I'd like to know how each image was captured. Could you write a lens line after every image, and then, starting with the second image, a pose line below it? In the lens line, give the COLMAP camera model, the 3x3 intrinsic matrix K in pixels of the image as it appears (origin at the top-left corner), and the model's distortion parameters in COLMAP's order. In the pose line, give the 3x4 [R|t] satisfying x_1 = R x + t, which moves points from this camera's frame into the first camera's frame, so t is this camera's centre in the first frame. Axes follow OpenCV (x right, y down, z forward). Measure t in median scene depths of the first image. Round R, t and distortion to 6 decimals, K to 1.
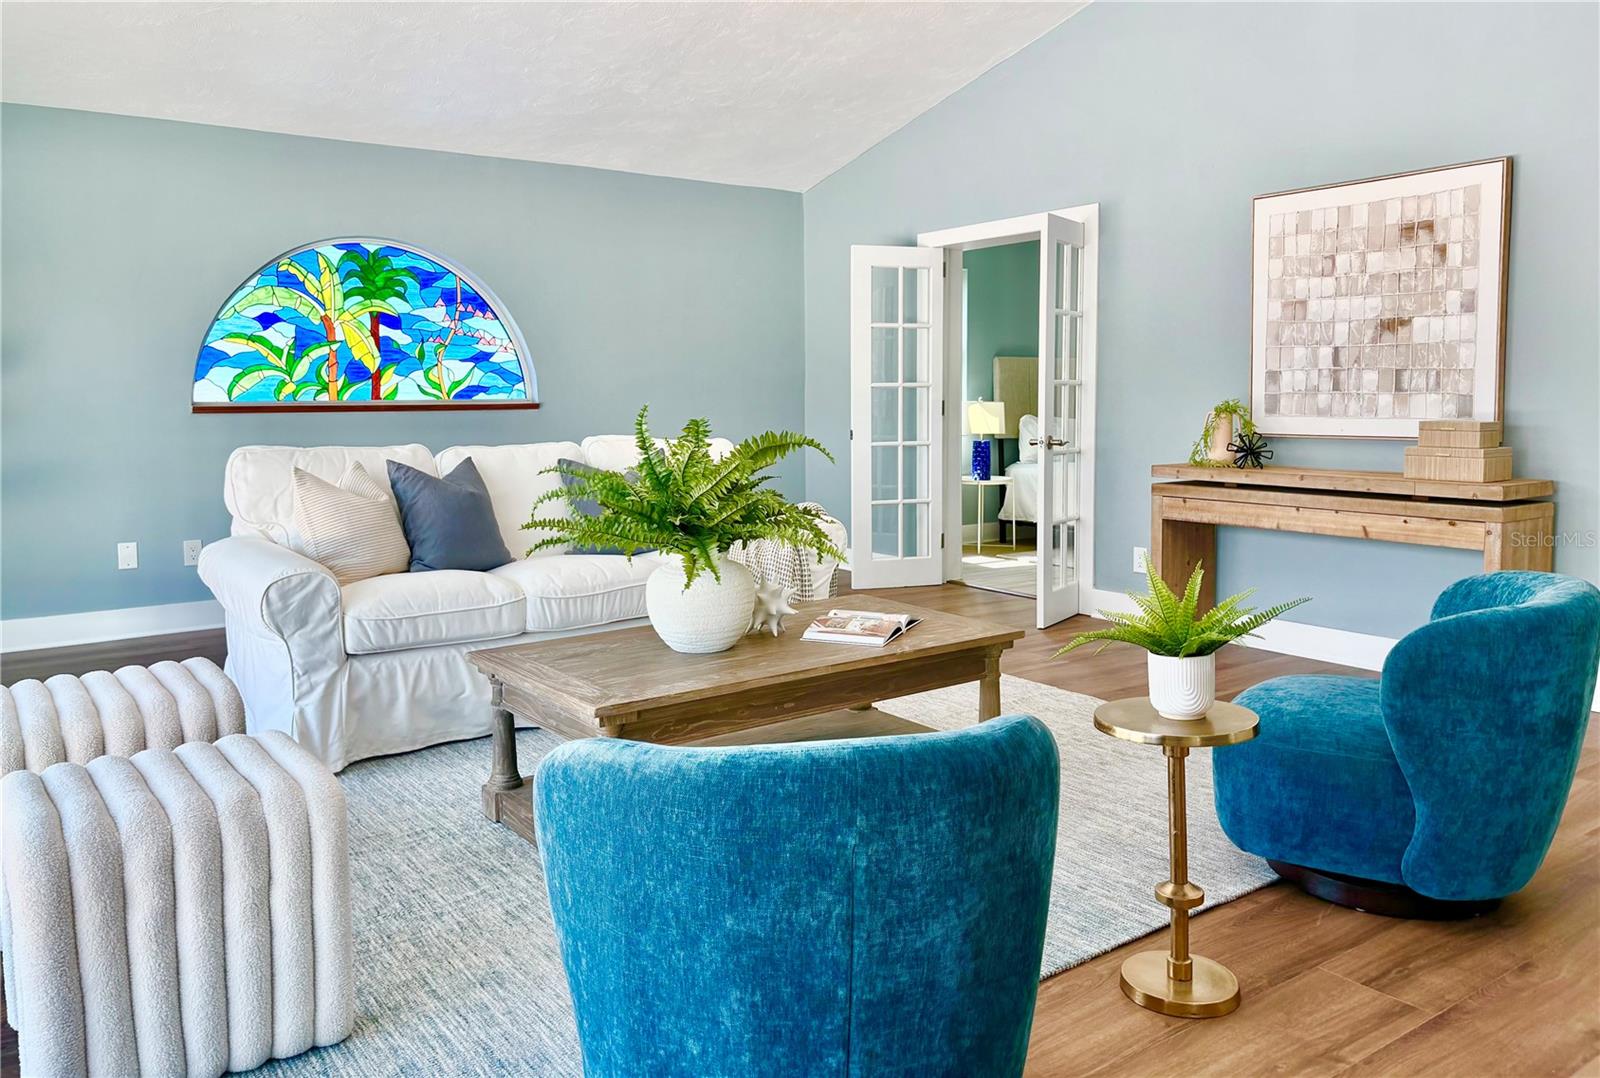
lens RADIAL K [[1214.9, 0, 791.0], [0, 1214.9, 522.1], [0, 0, 1]] dist [0.046442, -0.041503]
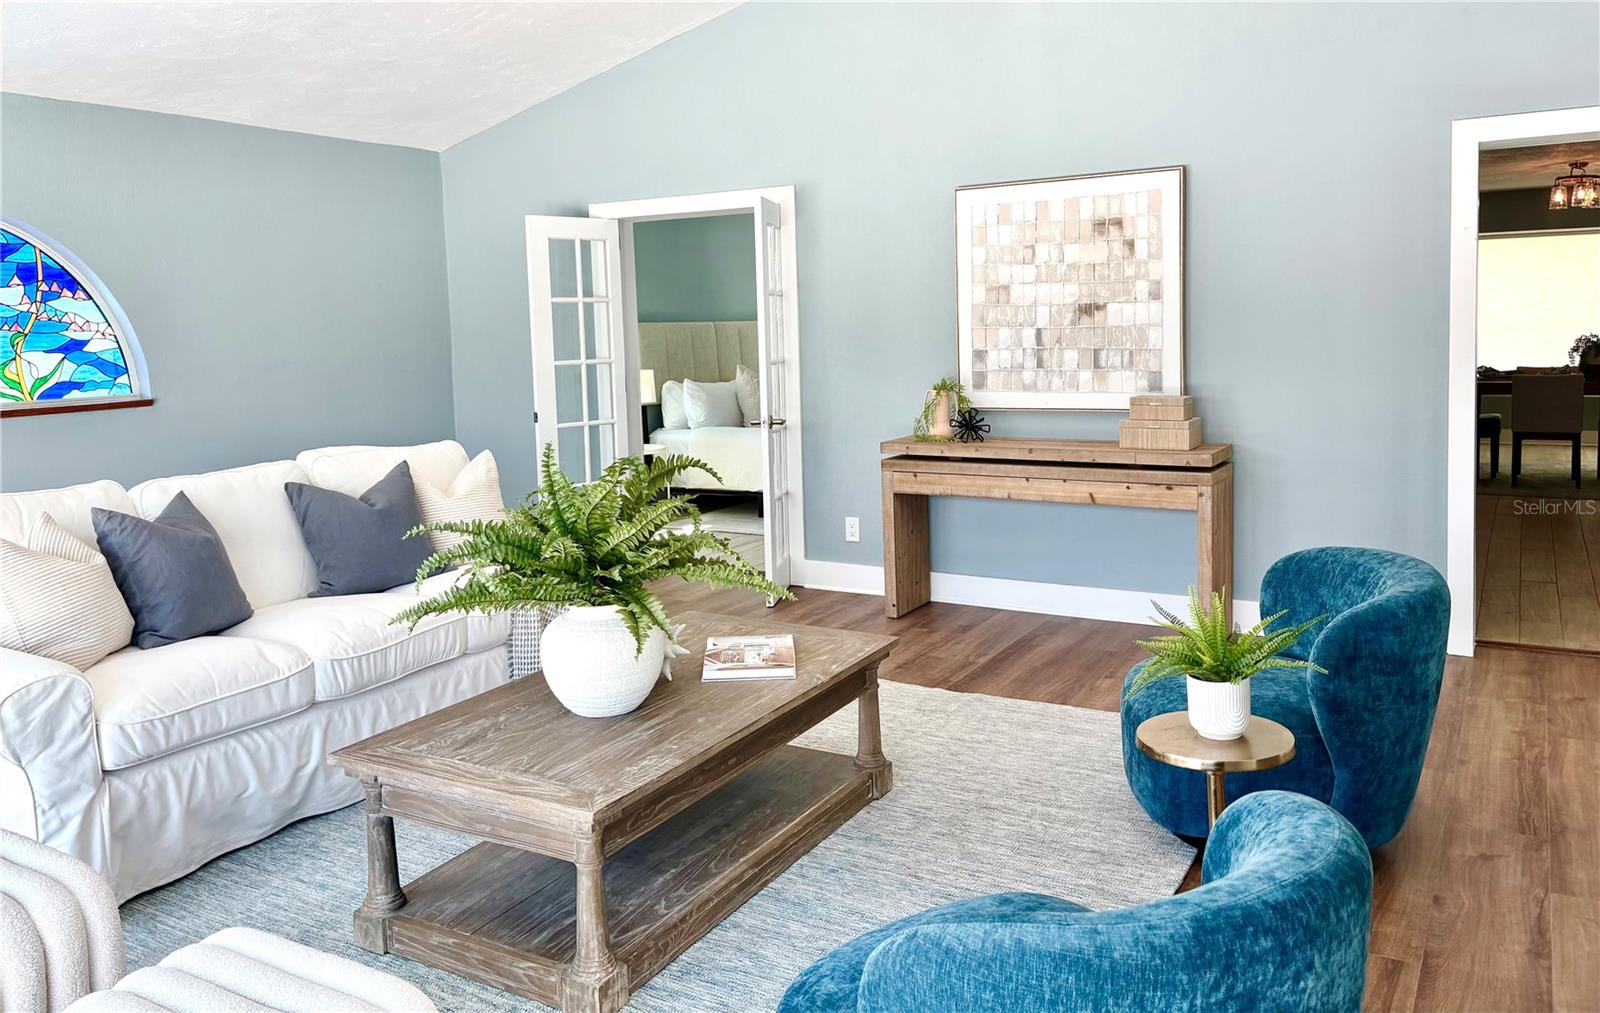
lens RADIAL K [[1227.8, 0, 788.8], [0, 1227.8, 454.1], [0, 0, 1]] dist [0.029499, -0.017557]
pose [[0.916475, -0.064125, 0.394920, -0.200372], [0.065504, 0.997802, 0.010005, -0.055592], [-0.394693, 0.016700, 0.918661, 0.077260]]
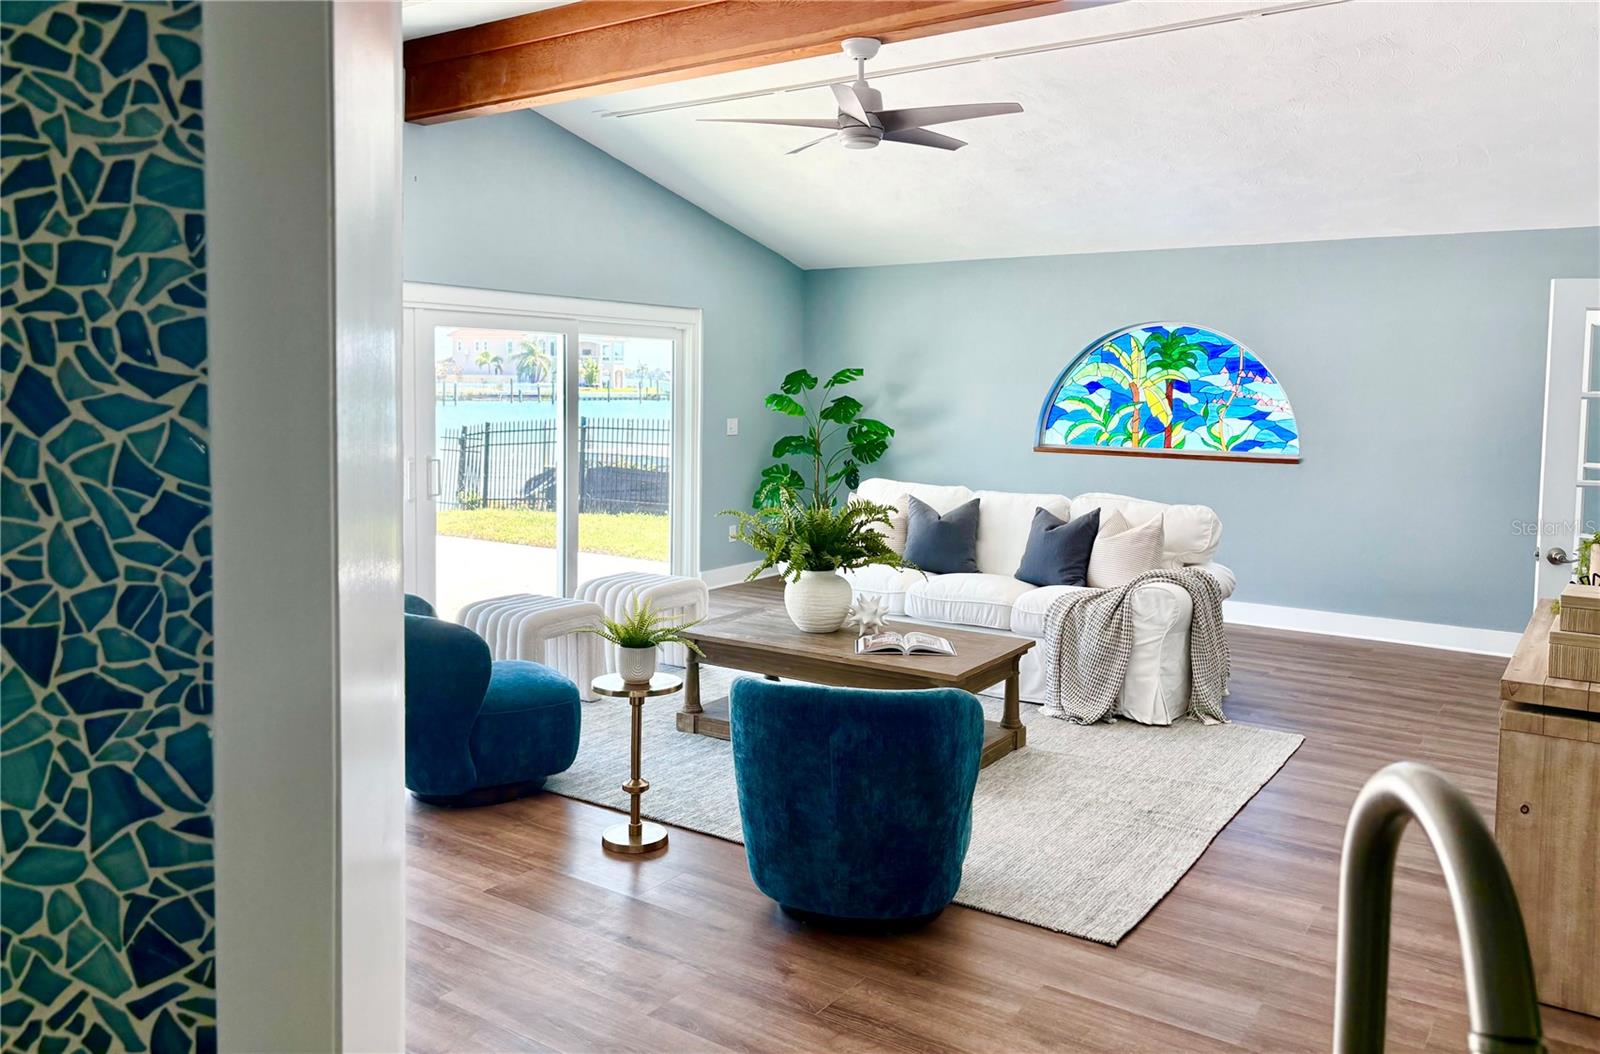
lens RADIAL K [[1233.2, 0, 800.2], [0, 1233.2, 531.9], [0, 0, 1]] dist [0.001146, 0.000101]
pose [[0.327158, 0.127339, -0.936351, 0.961622], [-0.117941, 0.988633, 0.093241, -0.115727], [0.937581, 0.079930, 0.338458, 0.288223]]
